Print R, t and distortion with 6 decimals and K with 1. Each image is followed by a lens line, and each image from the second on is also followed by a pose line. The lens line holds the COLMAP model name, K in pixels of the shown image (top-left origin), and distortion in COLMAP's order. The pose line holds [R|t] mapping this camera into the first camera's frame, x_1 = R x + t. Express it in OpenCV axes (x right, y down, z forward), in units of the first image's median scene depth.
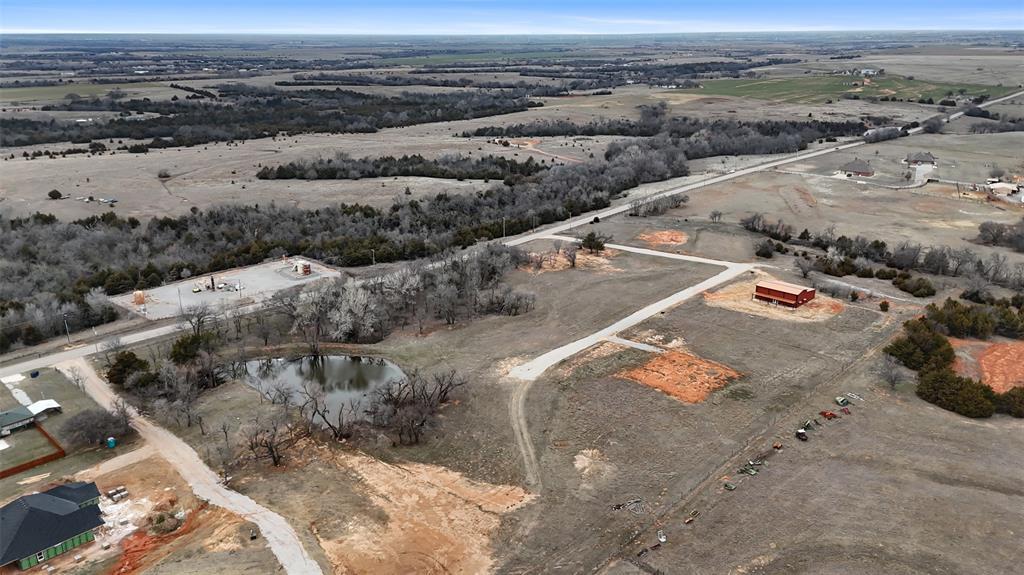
lens RADIAL K [[746.5, 0, 512.0], [0, 746.5, 287.5], [0, 0, 1]] dist [0.096234, -0.095824]
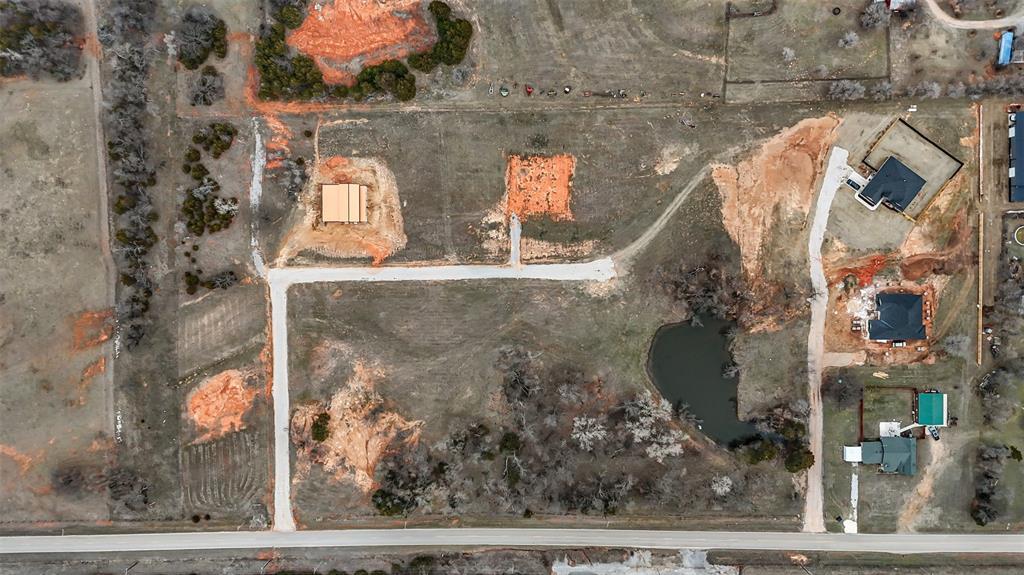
lens RADIAL K [[746.5, 0, 512.0], [0, 746.5, 287.5], [0, 0, 1]] dist [0.096234, -0.095824]
pose [[-0.687930, -0.725694, 0.010944, 0.115735], [0.260101, -0.232433, 0.937188, -1.511965], [-0.677568, 0.647567, 0.348652, 0.748203]]
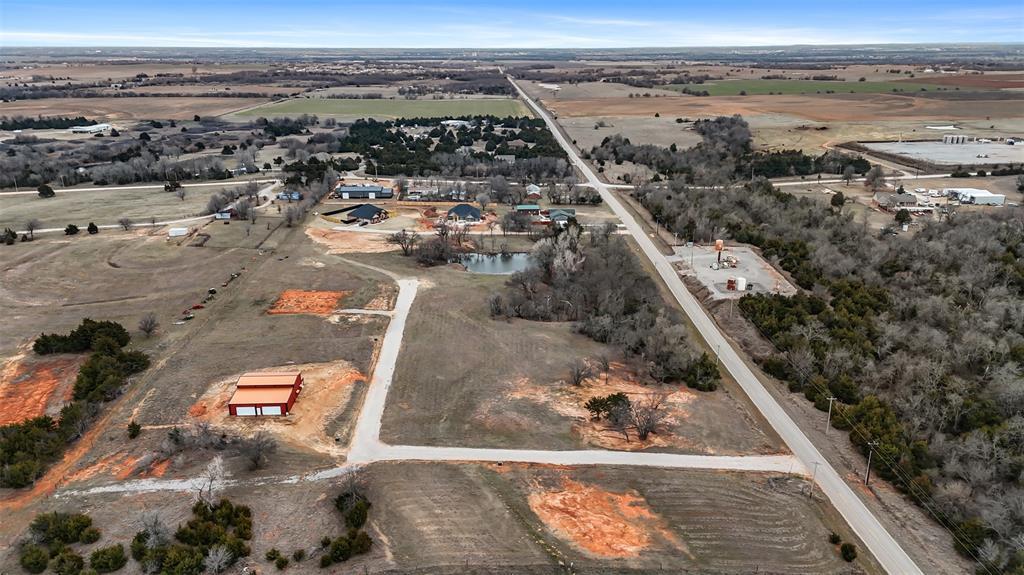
lens RADIAL K [[746.5, 0, 512.0], [0, 746.5, 287.5], [0, 0, 1]] dist [0.096234, -0.095824]
pose [[-0.704669, 0.227932, -0.671929, 0.991733], [-0.221601, 0.828927, 0.513588, -0.775580], [0.674043, 0.510810, -0.533610, 2.232446]]
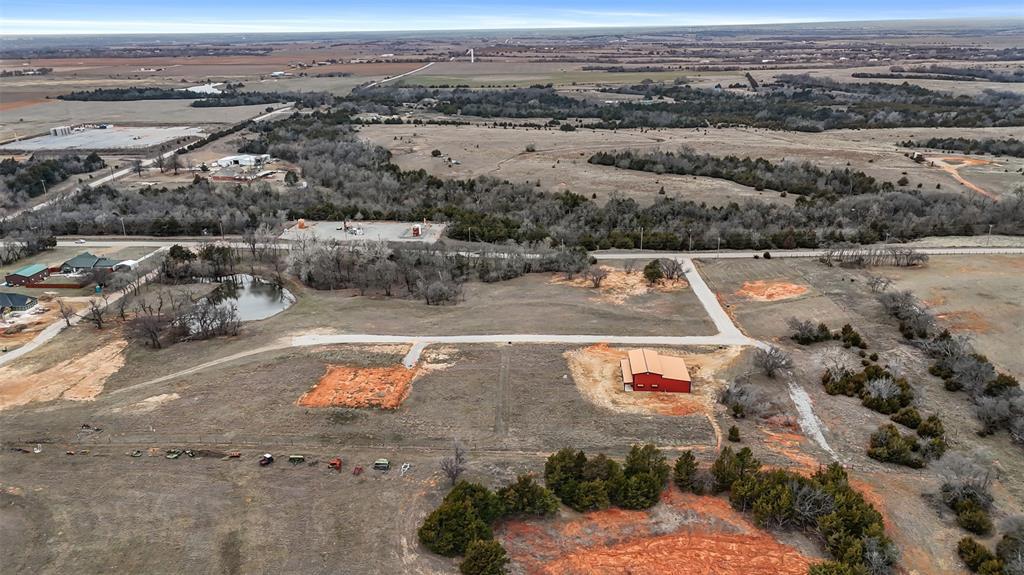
lens RADIAL K [[746.5, 0, 512.0], [0, 746.5, 287.5], [0, 0, 1]] dist [0.096234, -0.095824]
pose [[0.642641, 0.247541, -0.725076, 1.178894], [-0.237012, 0.964178, 0.119105, -0.195504], [0.728586, 0.095310, 0.678291, 0.537626]]
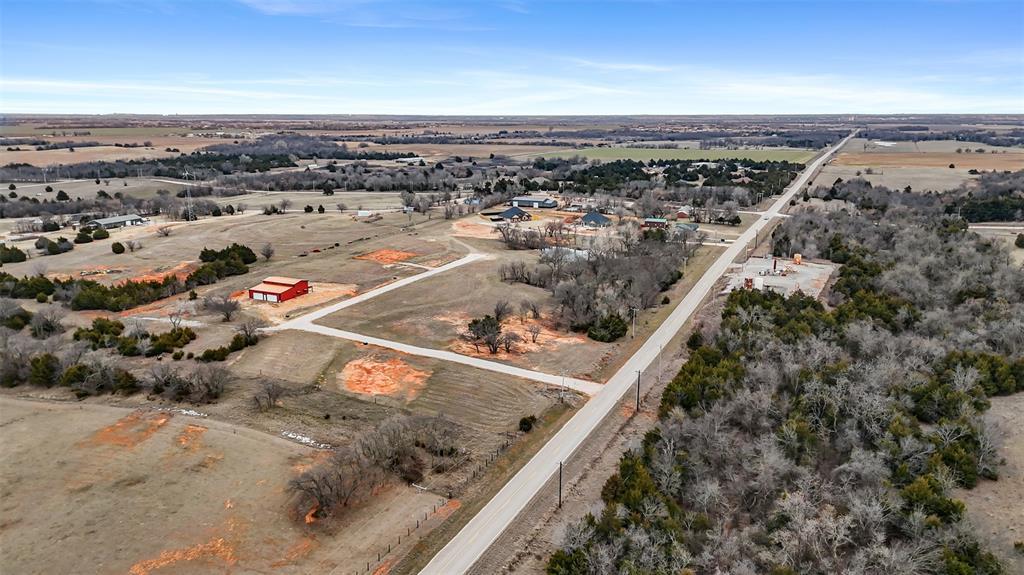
lens RADIAL K [[746.5, 0, 512.0], [0, 746.5, 287.5], [0, 0, 1]] dist [0.096234, -0.095824]
pose [[-0.951519, 0.076753, -0.297859, 0.538539], [-0.093286, 0.850749, 0.517227, -0.846576], [0.293102, 0.519938, -0.802344, 2.862978]]
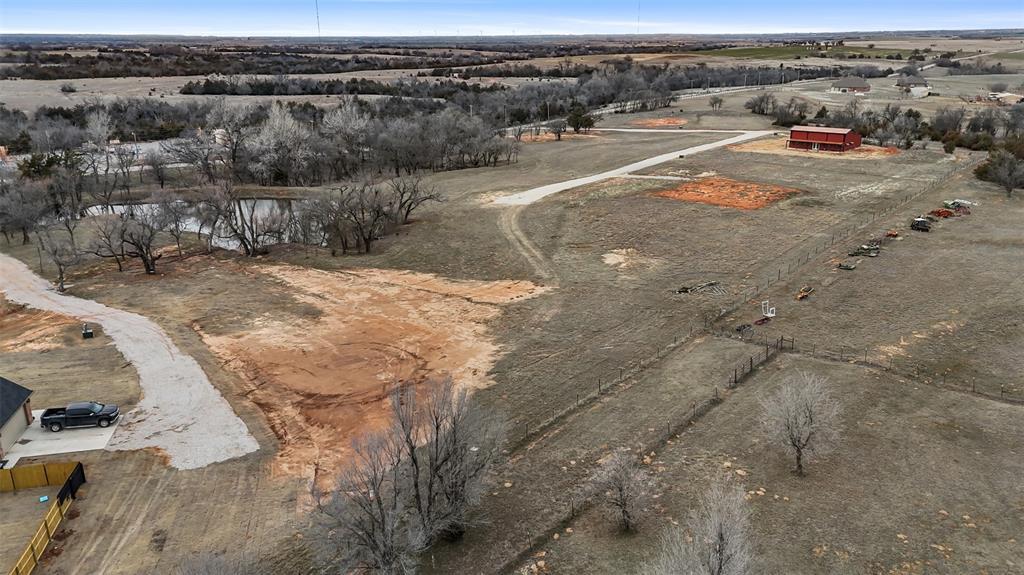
lens RADIAL K [[746.5, 0, 512.0], [0, 746.5, 287.5], [0, 0, 1]] dist [0.096234, -0.095824]
pose [[0.998195, -0.020539, 0.056442, -0.034255], [0.020735, 0.999781, -0.002884, 0.237581], [-0.056370, 0.004049, 0.998402, 0.306360]]
